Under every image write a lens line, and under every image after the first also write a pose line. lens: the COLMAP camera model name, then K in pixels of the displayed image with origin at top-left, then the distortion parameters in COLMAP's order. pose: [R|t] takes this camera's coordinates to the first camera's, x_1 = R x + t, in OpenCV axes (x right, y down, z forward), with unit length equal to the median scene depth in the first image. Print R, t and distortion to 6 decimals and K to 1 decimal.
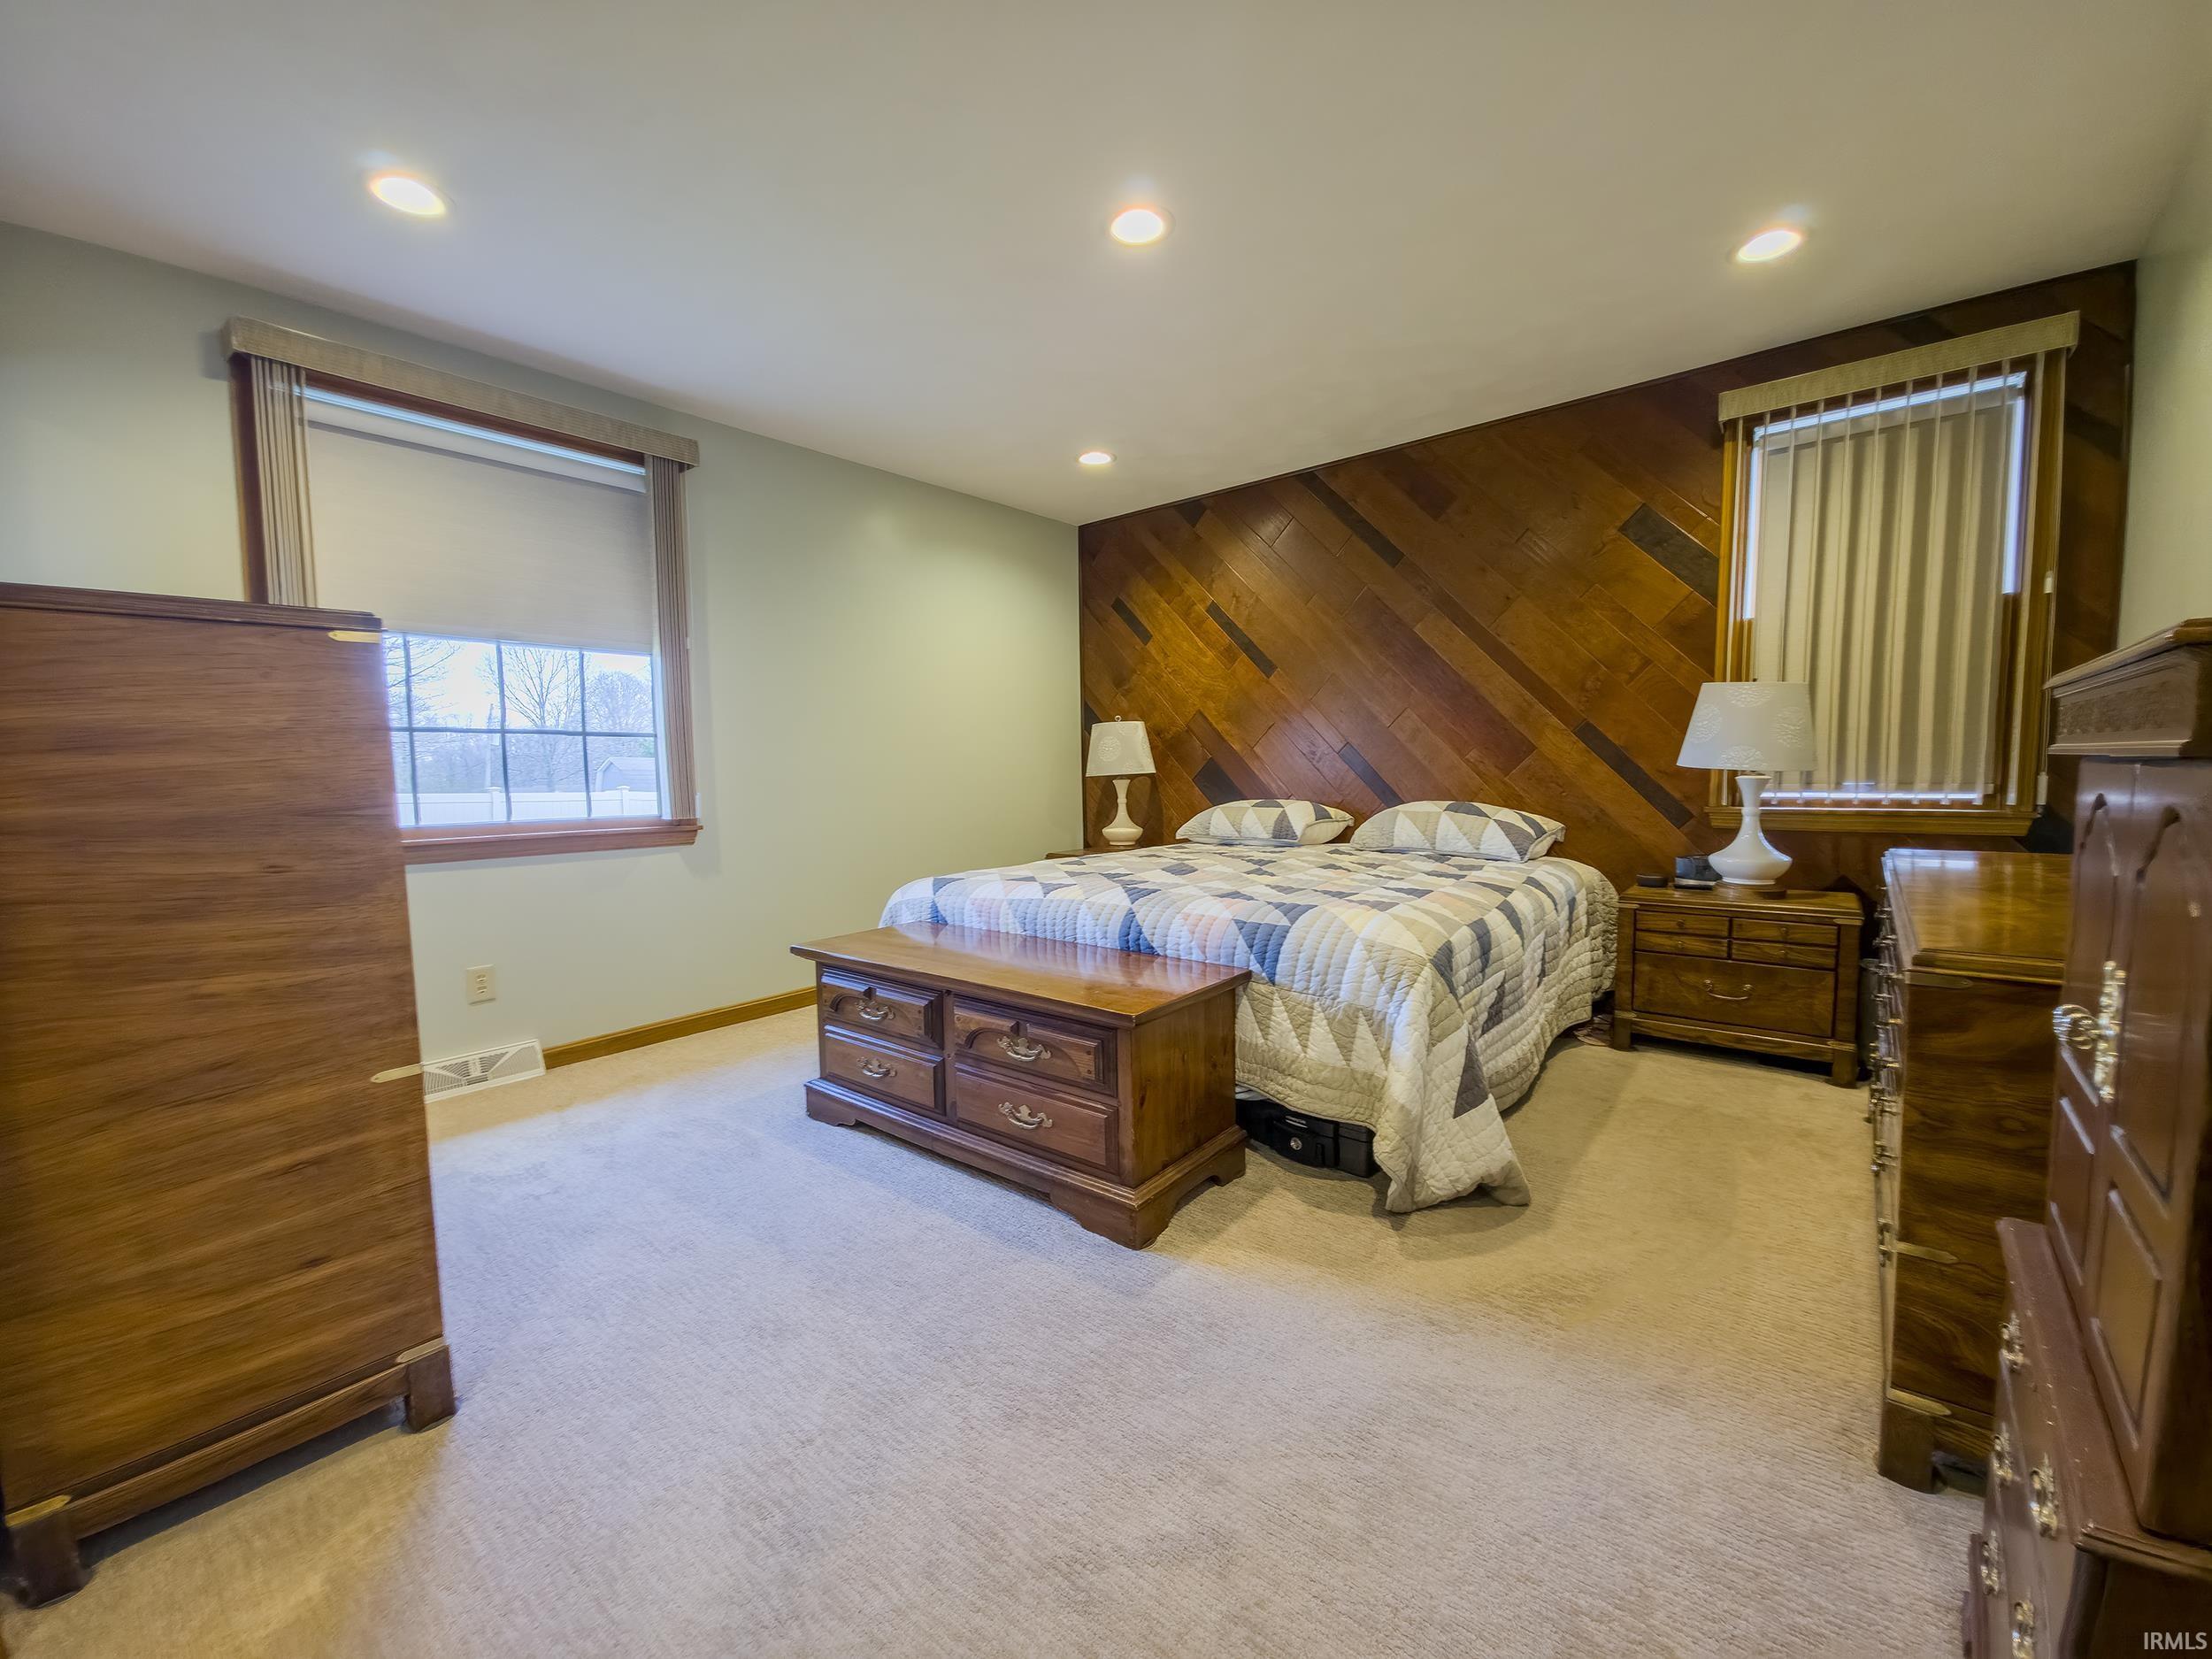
lens RADIAL K [[884.1, 0, 1114.2], [0, 884.1, 837.1], [0, 0, 1]] dist [0.000997, -0.000777]
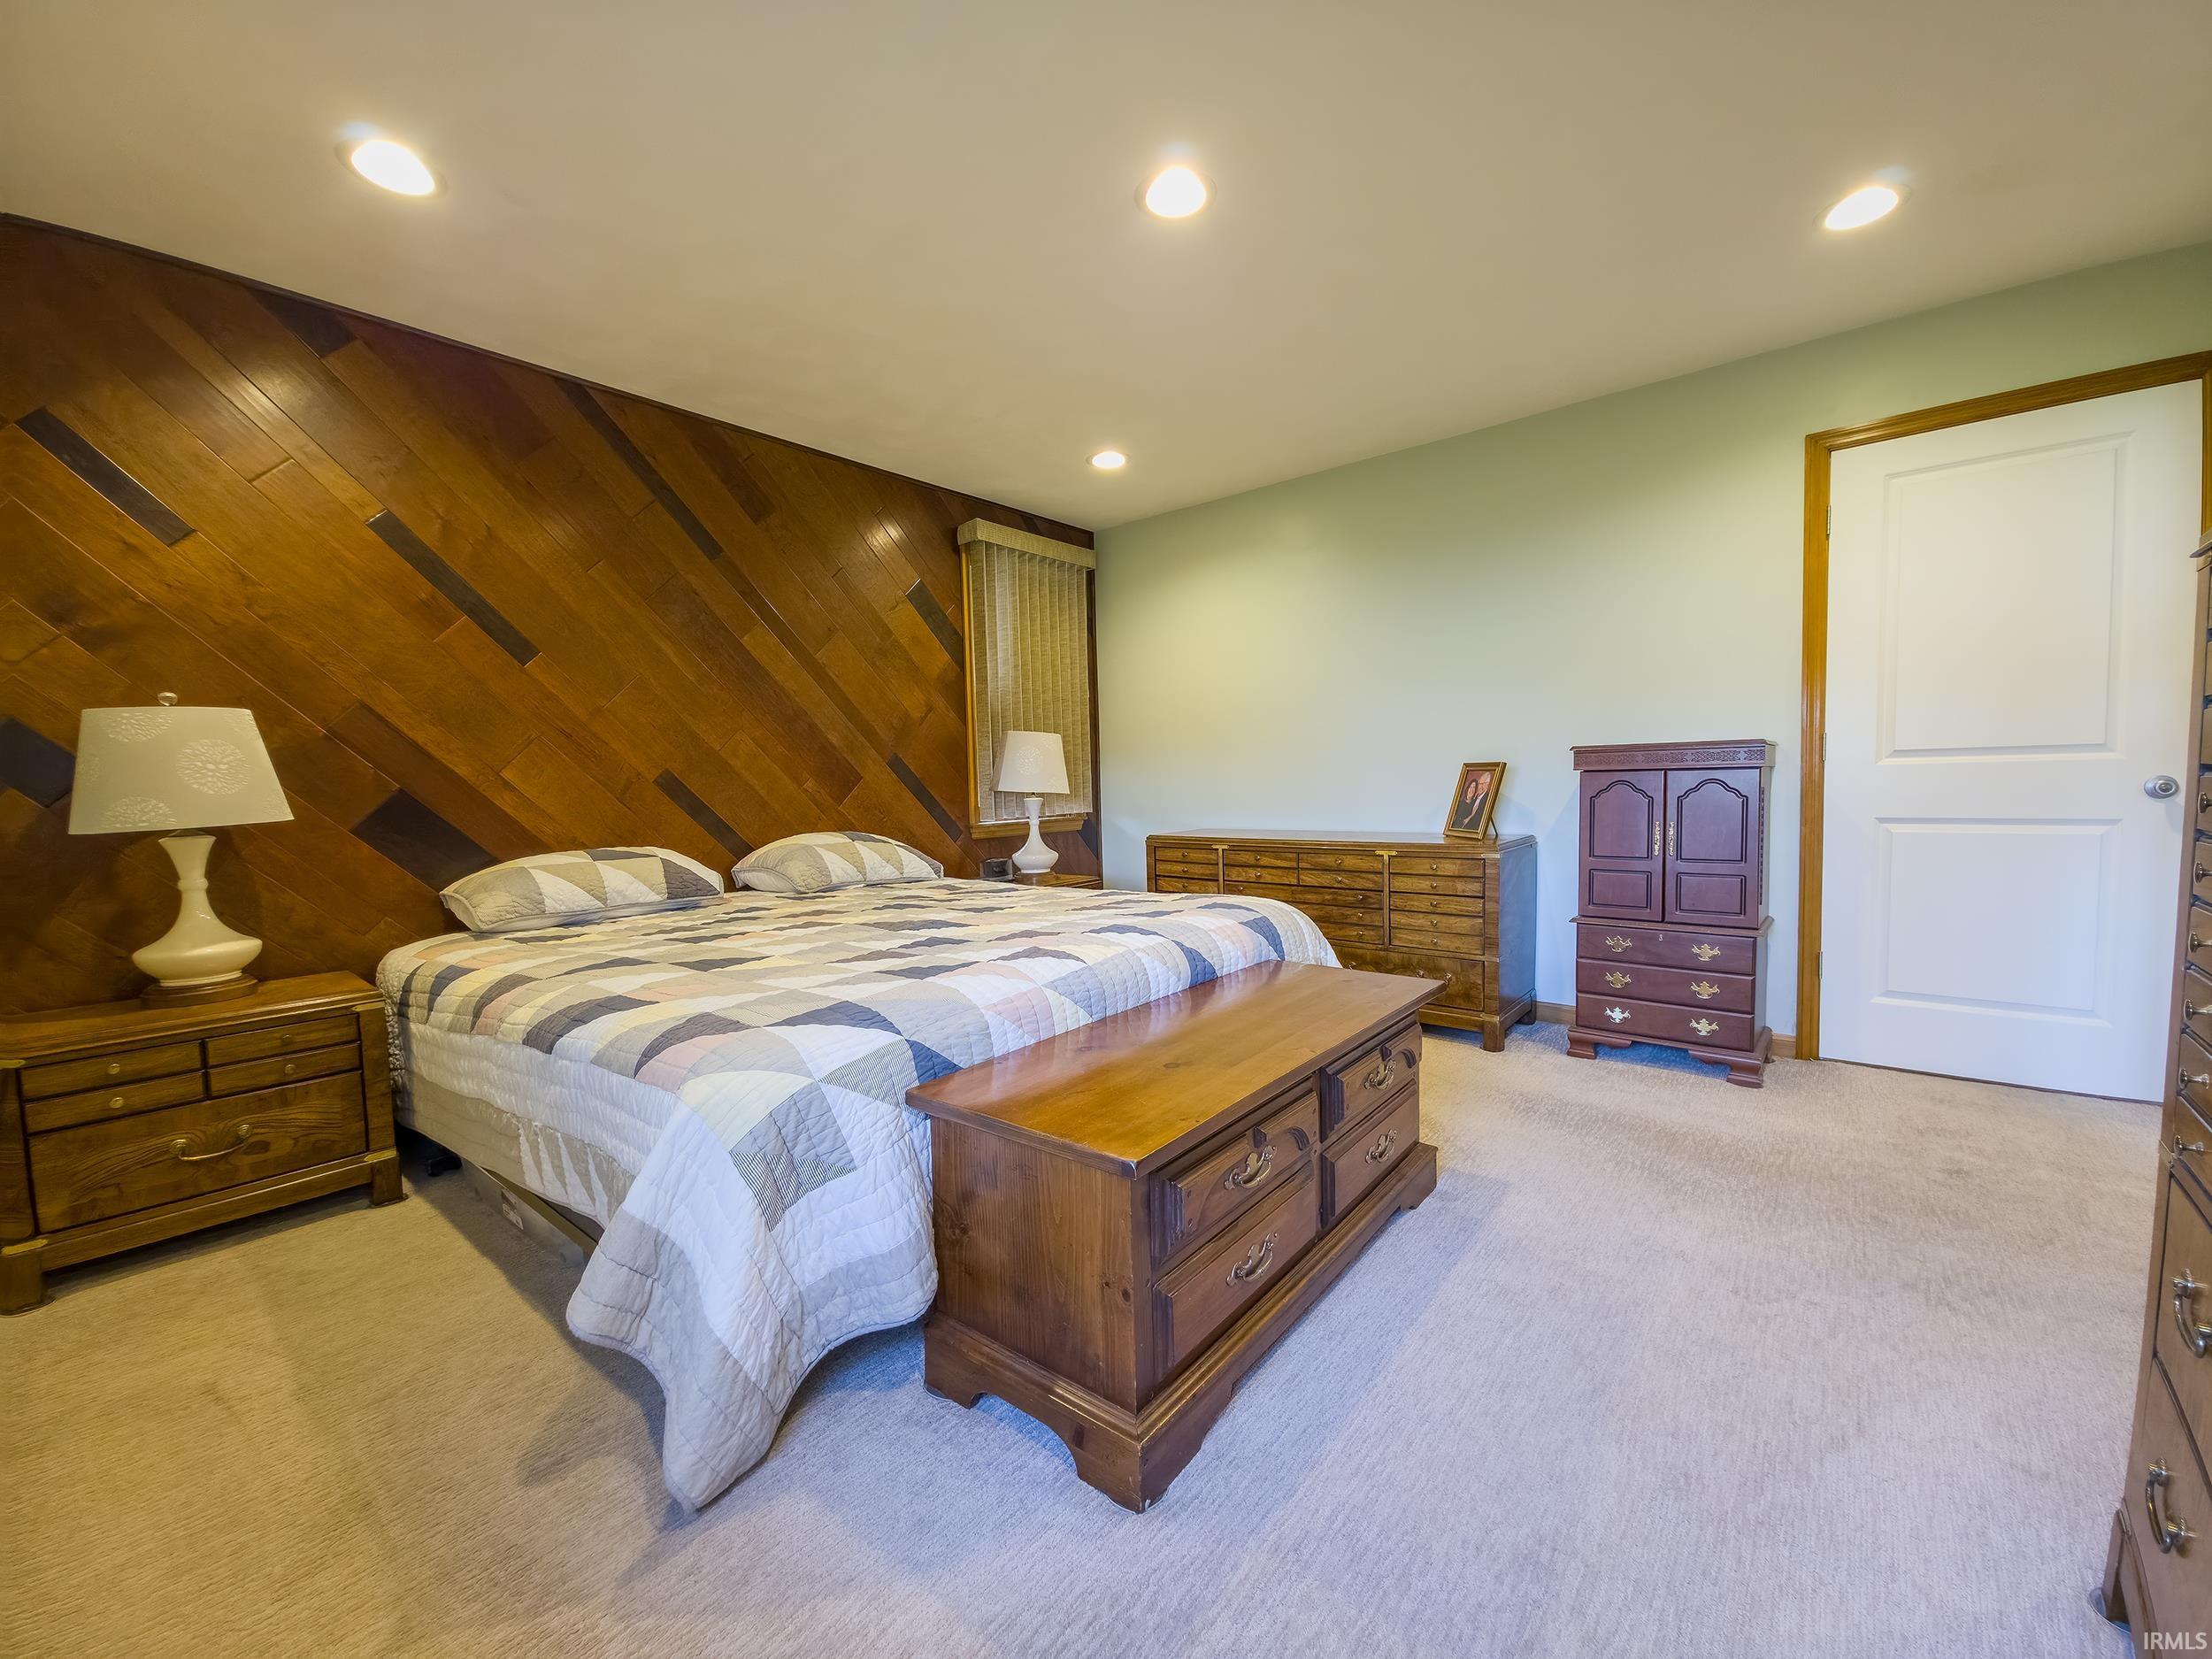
lens RADIAL K [[884.1, 0, 1114.2], [0, 884.1, 837.1], [0, 0, 1]] dist [0.000997, -0.000777]
pose [[-0.008989, -0.047559, 0.998828, -0.551246], [0.103616, 0.993447, 0.048235, -0.047499], [-0.994577, 0.103928, -0.004002, 0.670590]]
